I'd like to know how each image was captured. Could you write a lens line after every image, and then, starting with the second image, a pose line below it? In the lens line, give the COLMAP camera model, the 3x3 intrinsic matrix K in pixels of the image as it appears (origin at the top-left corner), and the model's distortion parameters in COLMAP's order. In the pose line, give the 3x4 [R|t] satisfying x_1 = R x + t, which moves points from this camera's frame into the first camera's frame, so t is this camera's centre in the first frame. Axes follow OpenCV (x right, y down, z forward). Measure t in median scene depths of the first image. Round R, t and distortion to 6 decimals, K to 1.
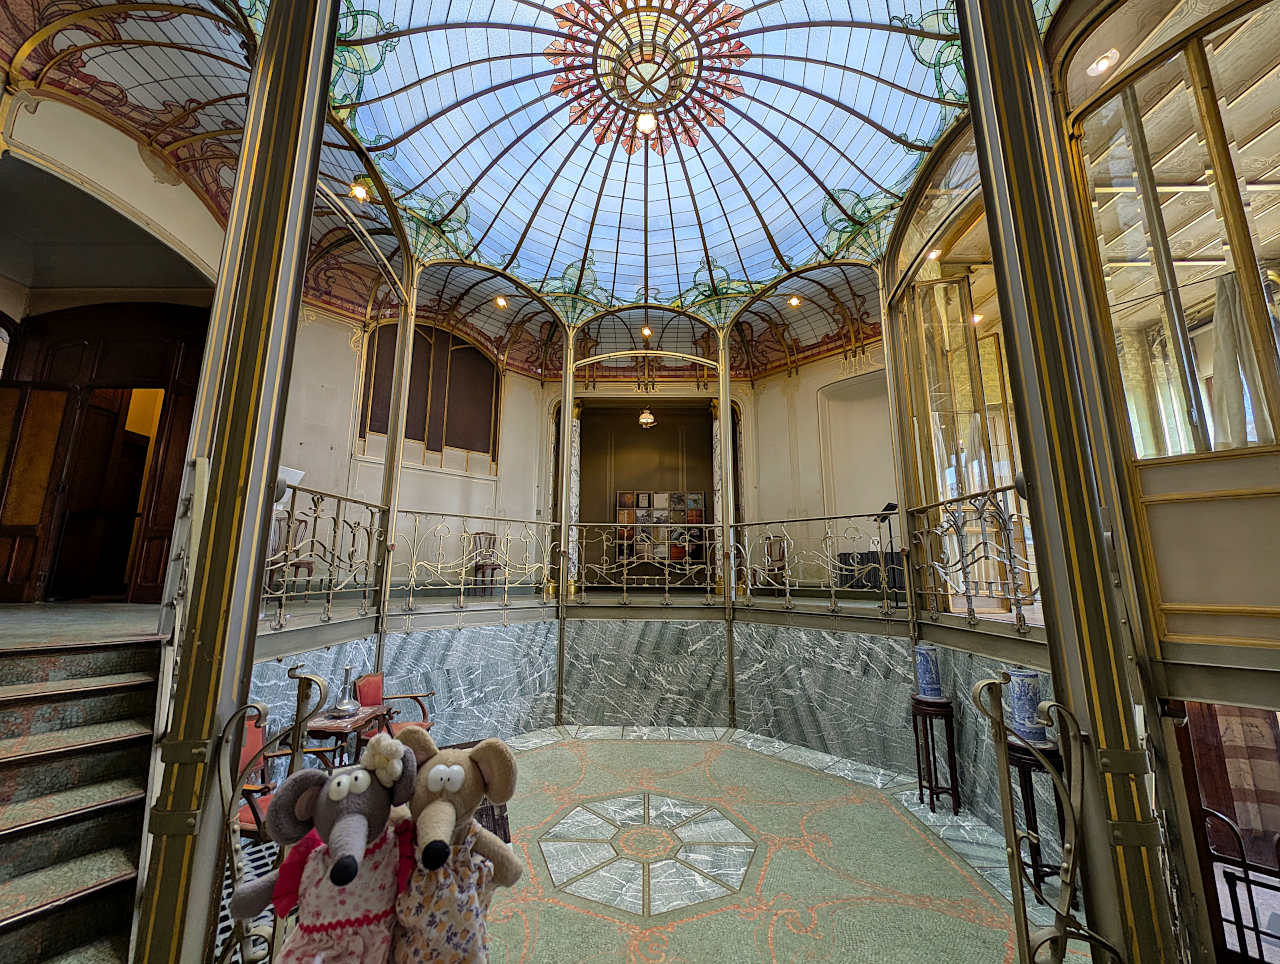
lens RADIAL K [[477.0, 0, 641.4], [0, 477.0, 483.8], [0, 0, 1]] dist [-0.000662, -0.000340]
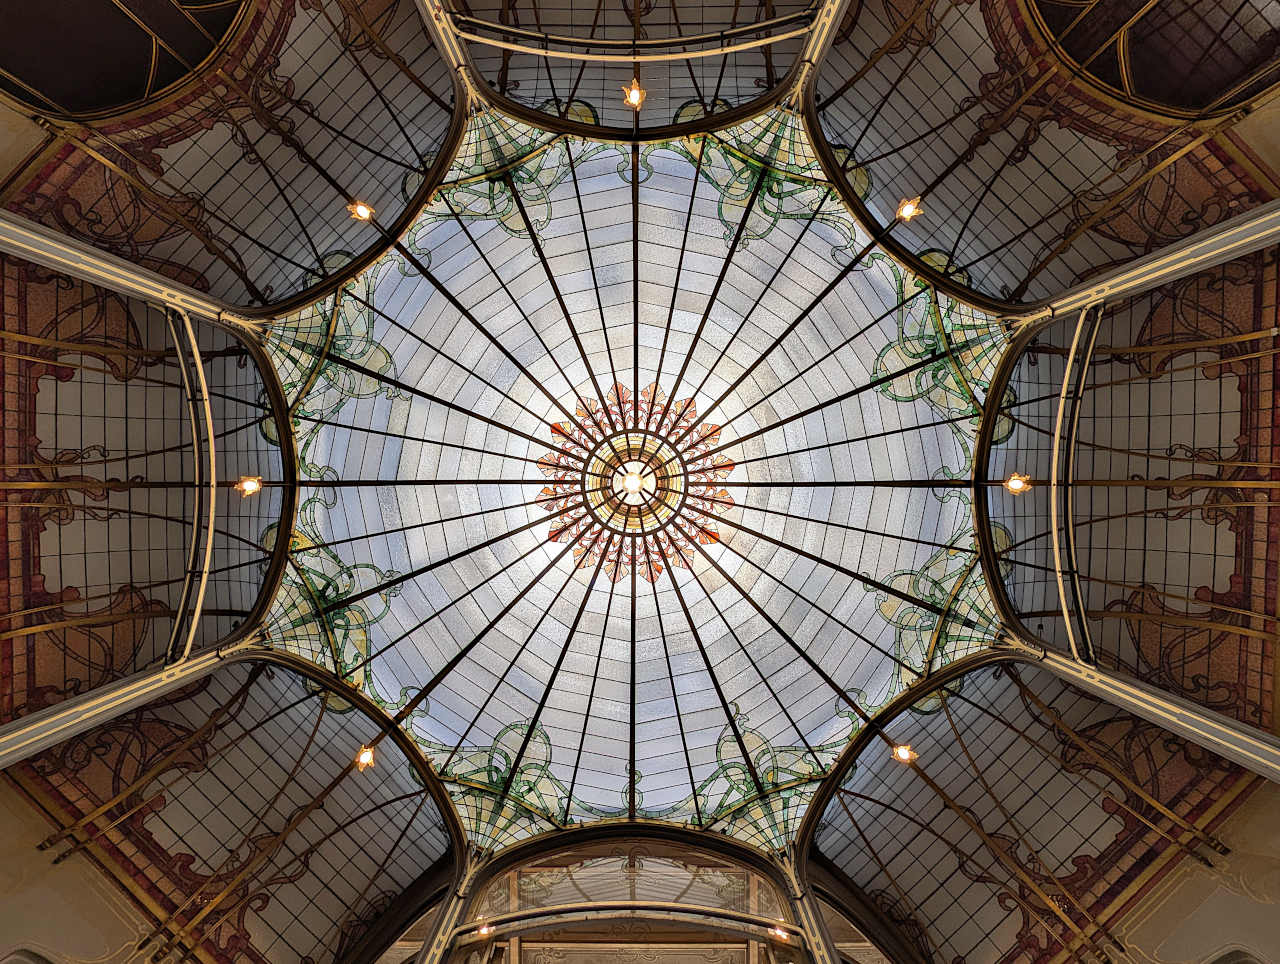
lens RADIAL K [[477.0, 0, 640.1], [0, 477.0, 484.3], [0, 0, 1]] dist [-0.000662, -0.000340]
pose [[-0.008074, 0.999769, 0.019929, -0.004264], [-0.188412, 0.018052, -0.981924, 0.103001], [-0.982057, -0.011683, 0.188222, 0.704634]]
